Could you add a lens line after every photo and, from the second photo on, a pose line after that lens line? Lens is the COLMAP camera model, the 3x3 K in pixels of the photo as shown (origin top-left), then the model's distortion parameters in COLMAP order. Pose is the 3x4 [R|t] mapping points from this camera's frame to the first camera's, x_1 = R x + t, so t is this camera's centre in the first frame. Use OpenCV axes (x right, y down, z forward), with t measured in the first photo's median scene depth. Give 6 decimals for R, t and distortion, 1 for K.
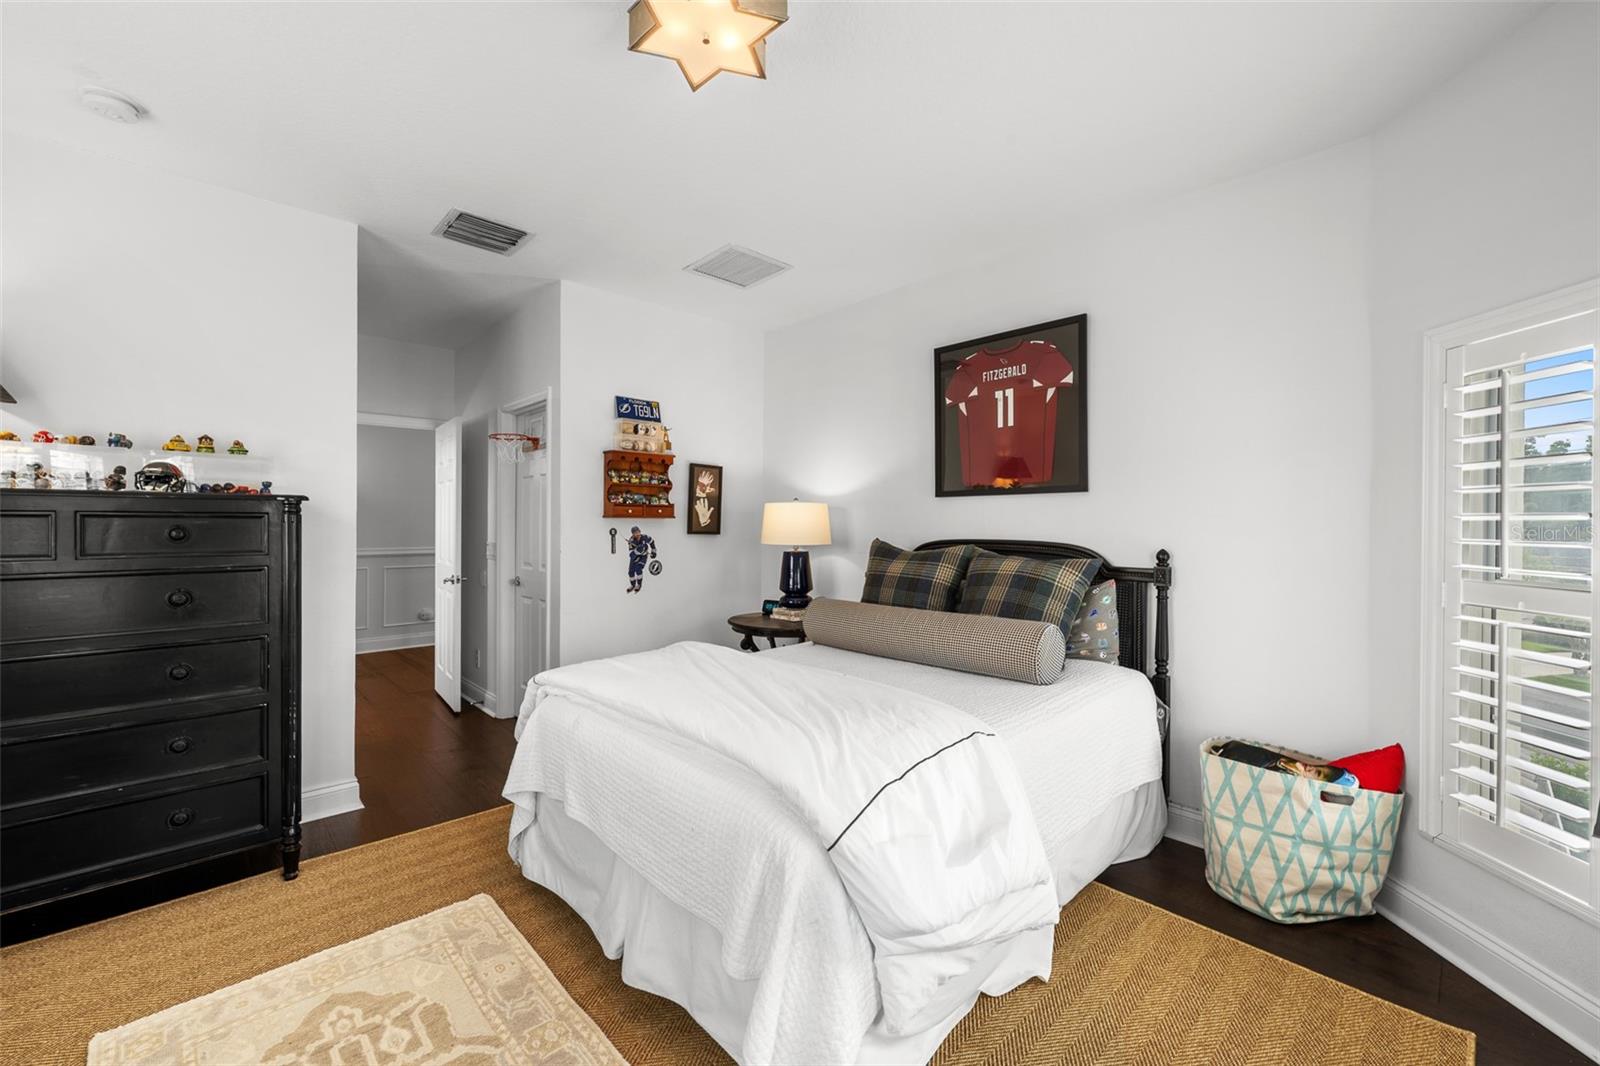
lens RADIAL K [[632.5, 0, 798.5], [0, 632.5, 528.3], [0, 0, 1]] dist [0.001350, 0.000535]
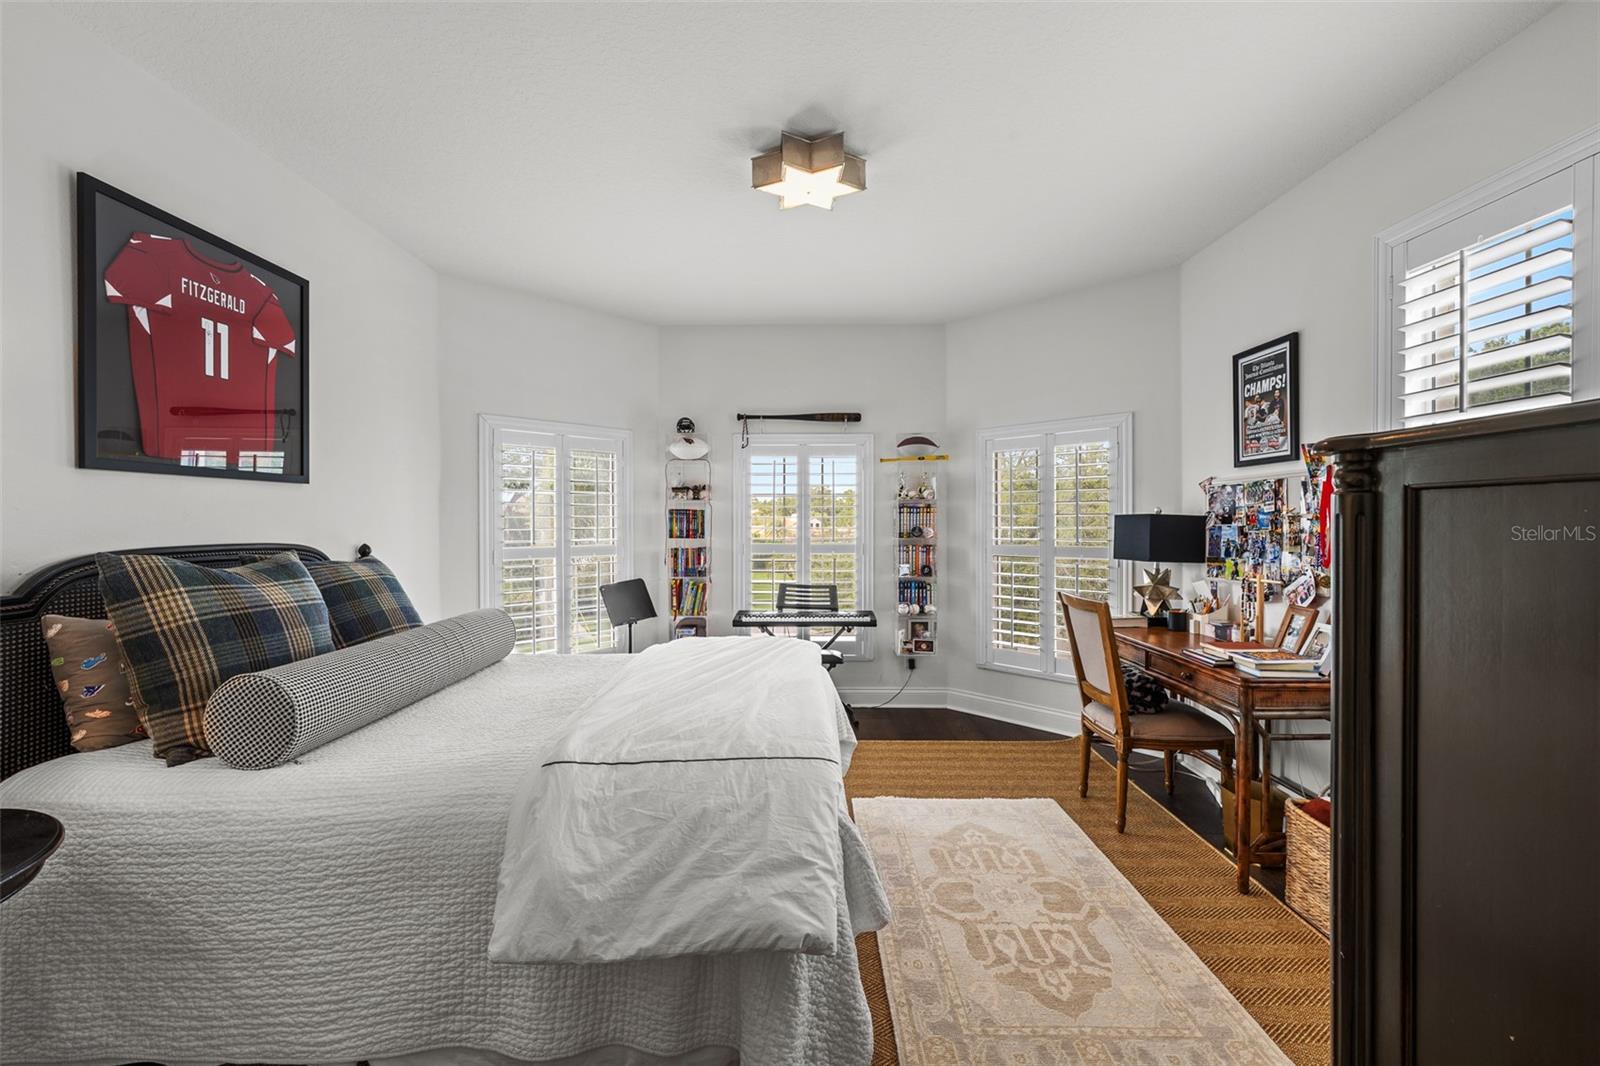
lens RADIAL K [[632.5, 0, 800.2], [0, 632.5, 526.2], [0, 0, 1]] dist [0.001350, 0.000535]
pose [[-0.709629, -0.006929, 0.704541, -0.602416], [0.007635, 0.999817, 0.017524, -0.008164], [-0.704534, 0.017815, -0.709447, 1.060127]]
